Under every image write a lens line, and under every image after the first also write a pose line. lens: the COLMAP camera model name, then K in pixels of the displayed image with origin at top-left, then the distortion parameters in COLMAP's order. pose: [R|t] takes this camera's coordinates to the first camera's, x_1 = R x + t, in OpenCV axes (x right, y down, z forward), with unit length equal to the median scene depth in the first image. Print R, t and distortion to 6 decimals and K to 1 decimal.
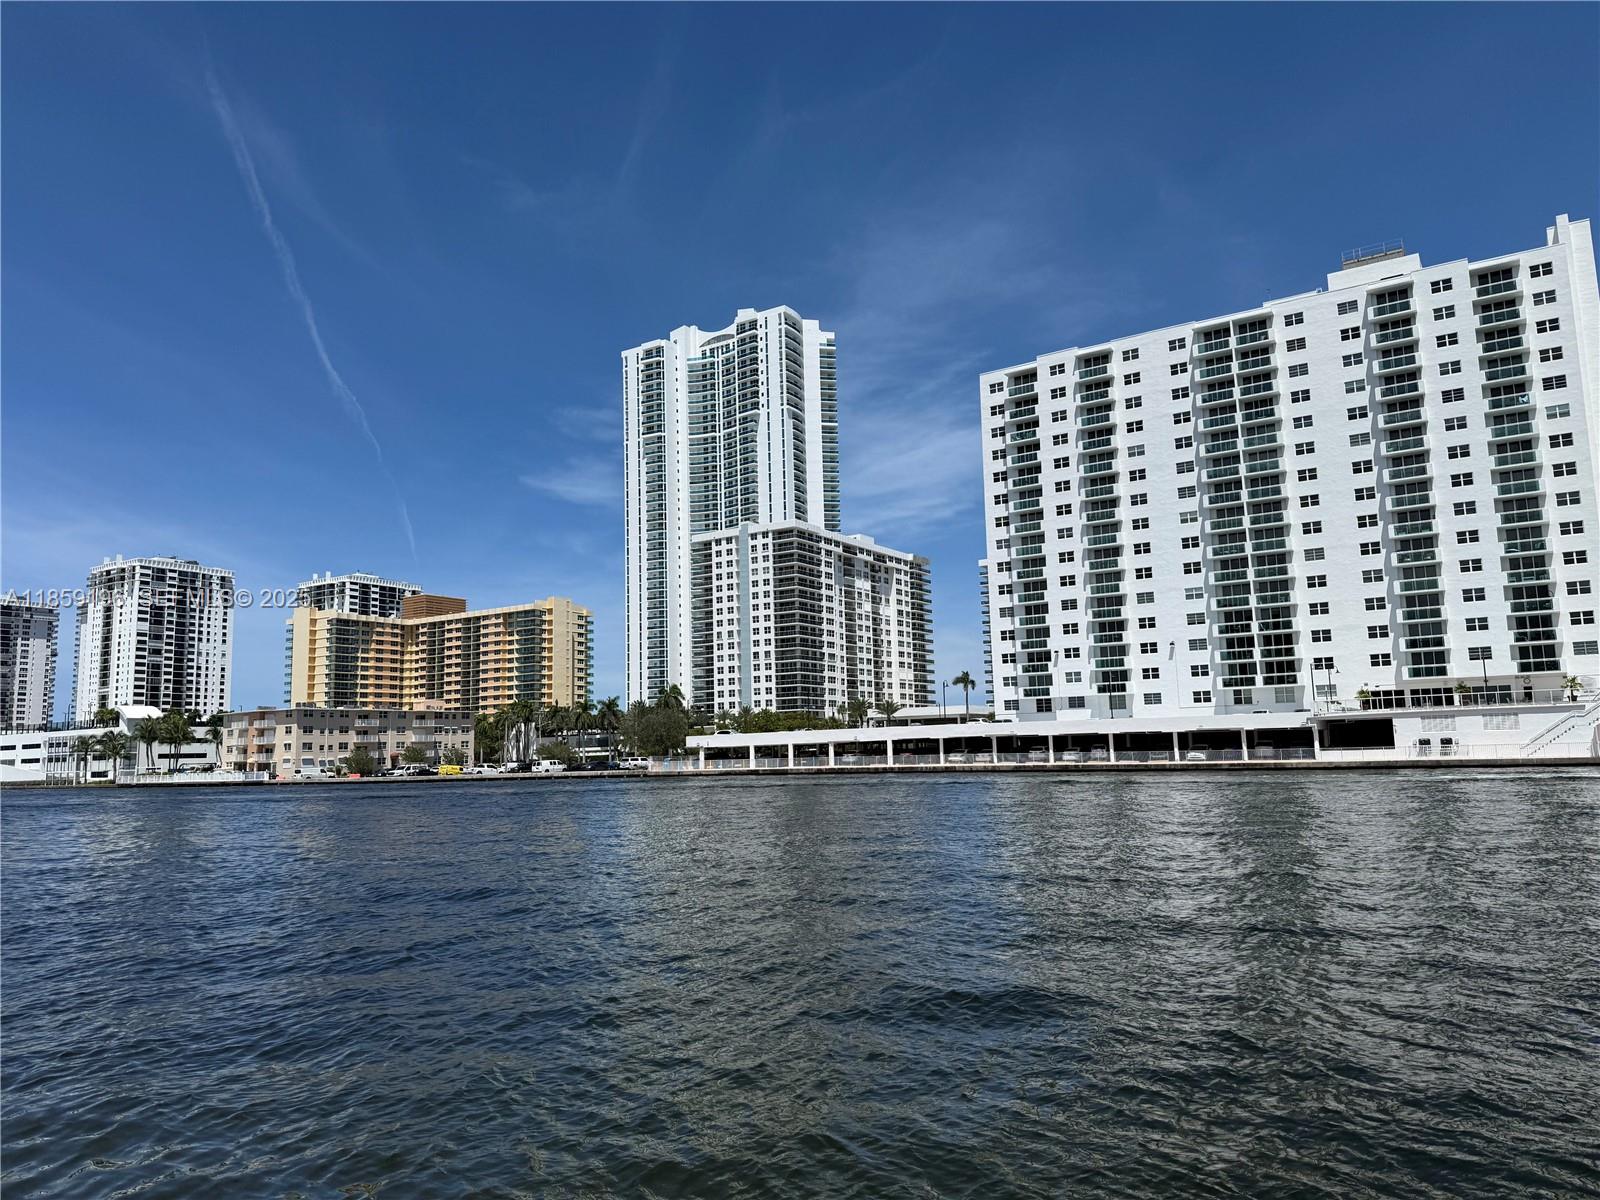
lens RADIAL K [[1203.3, 0, 797.5], [0, 1203.3, 652.5], [0, 0, 1]] dist [0.005781, -0.033429]
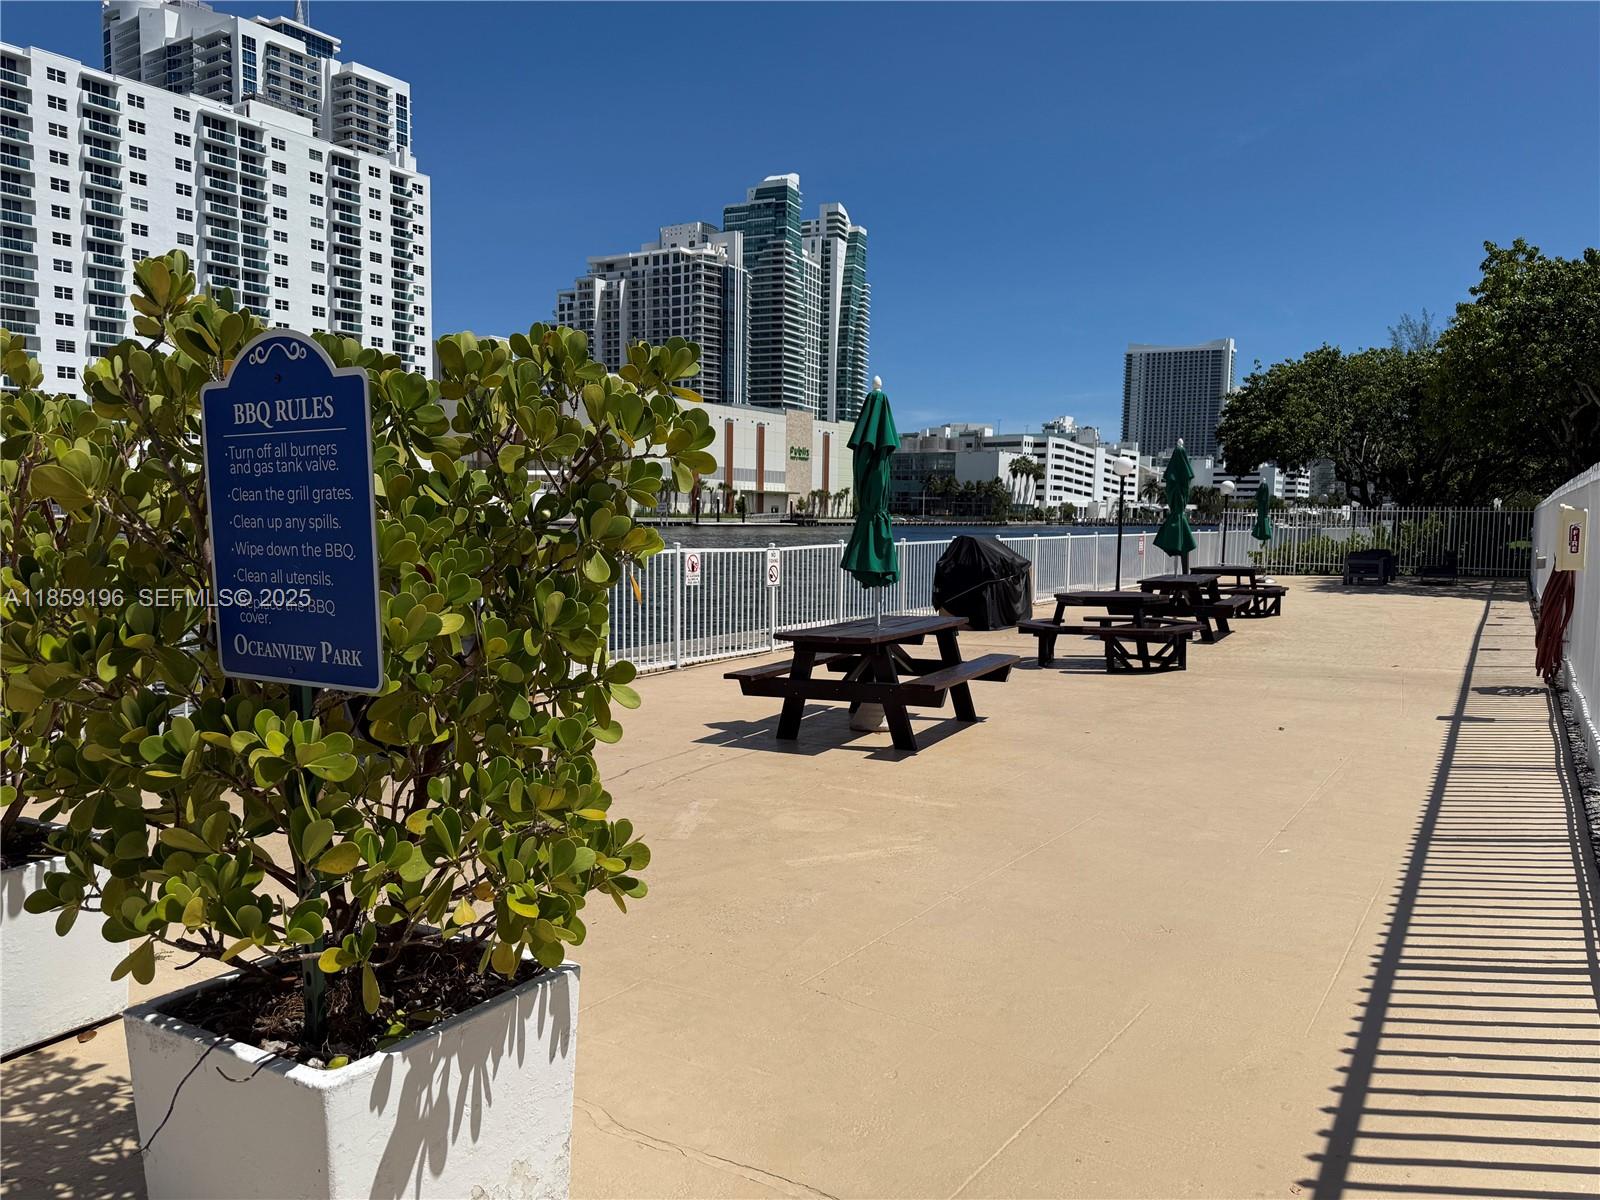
lens RADIAL K [[1203.3, 0, 797.5], [0, 1203.3, 652.5], [0, 0, 1]] dist [0.005781, -0.033429]
pose [[-0.113393, -0.091099, 0.989365, -0.782725], [-0.091715, 0.992496, 0.080875, 0.068986], [-0.989308, -0.081569, -0.120898, 0.547635]]
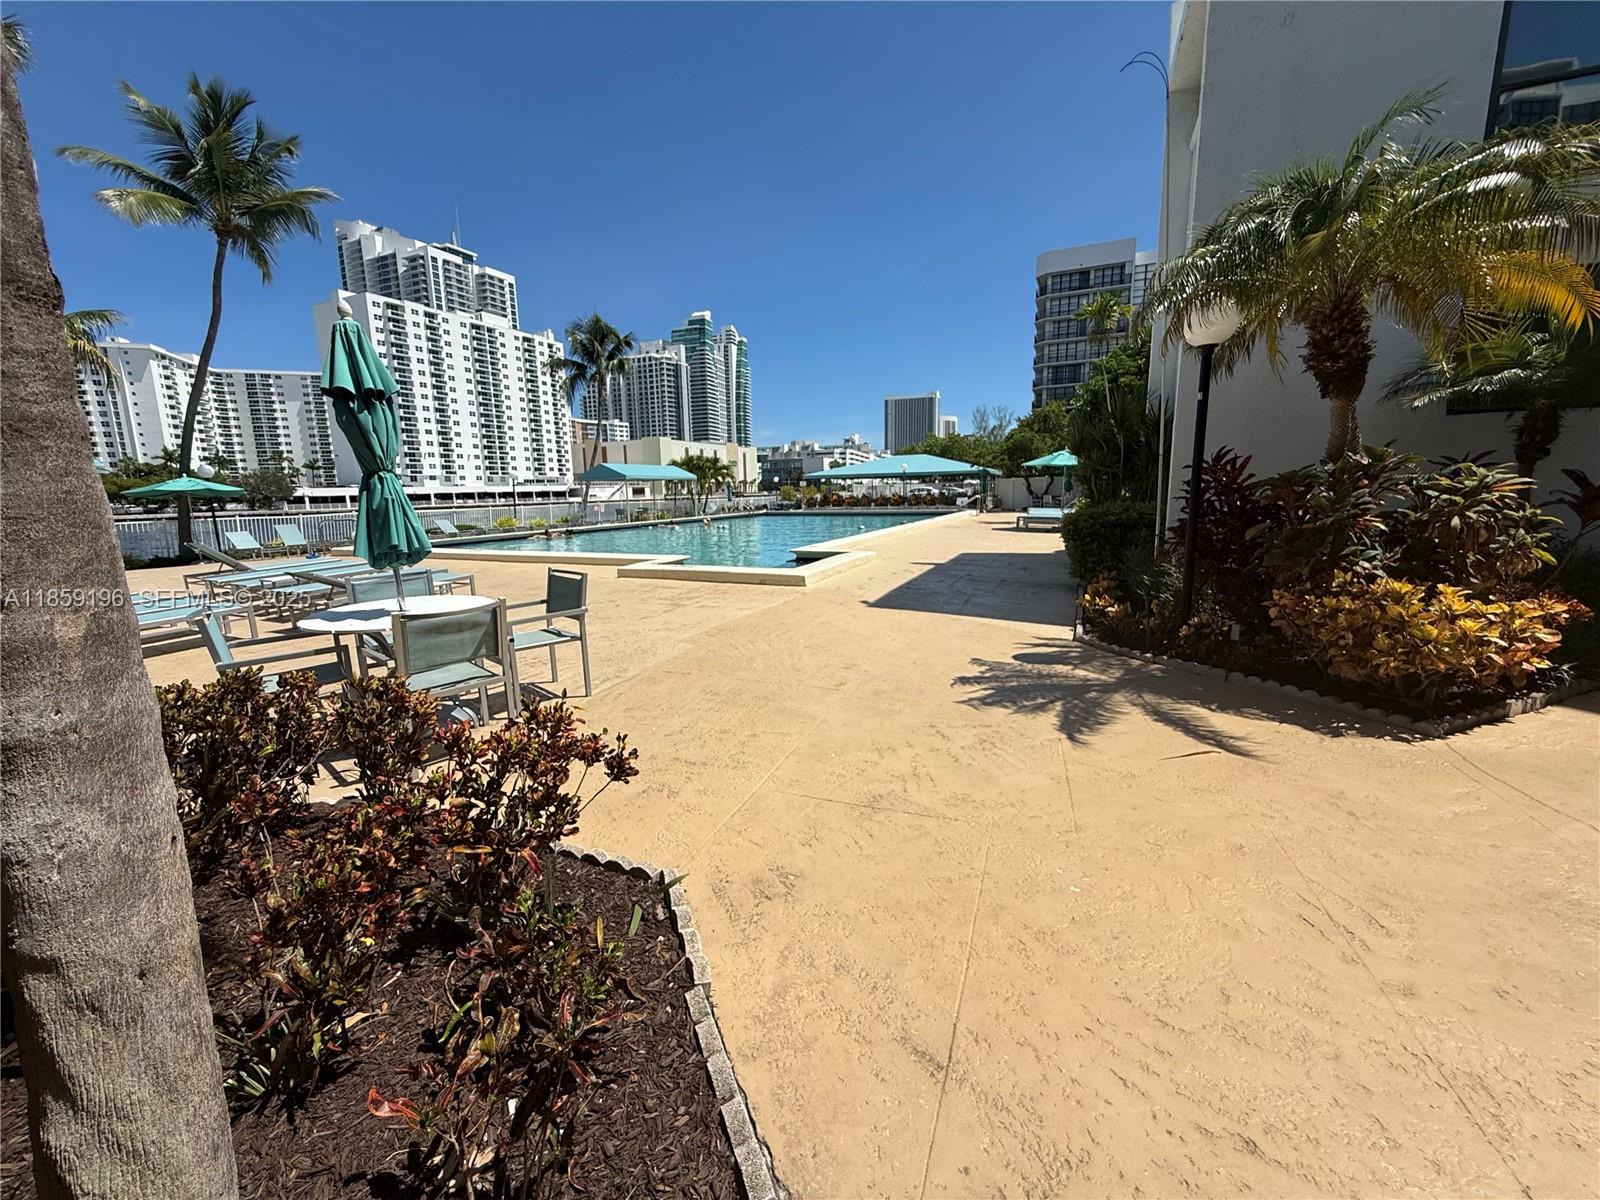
lens RADIAL K [[640.7, 0, 800.0], [0, 640.7, 600.0], [0, 0, 1]] dist [-0.000398, 0.000024]
pose [[-0.239240, -0.134651, 0.961579, -1.087675], [-0.046787, 0.990786, 0.127100, 0.083108], [-0.969833, -0.014582, -0.243335, 0.643771]]
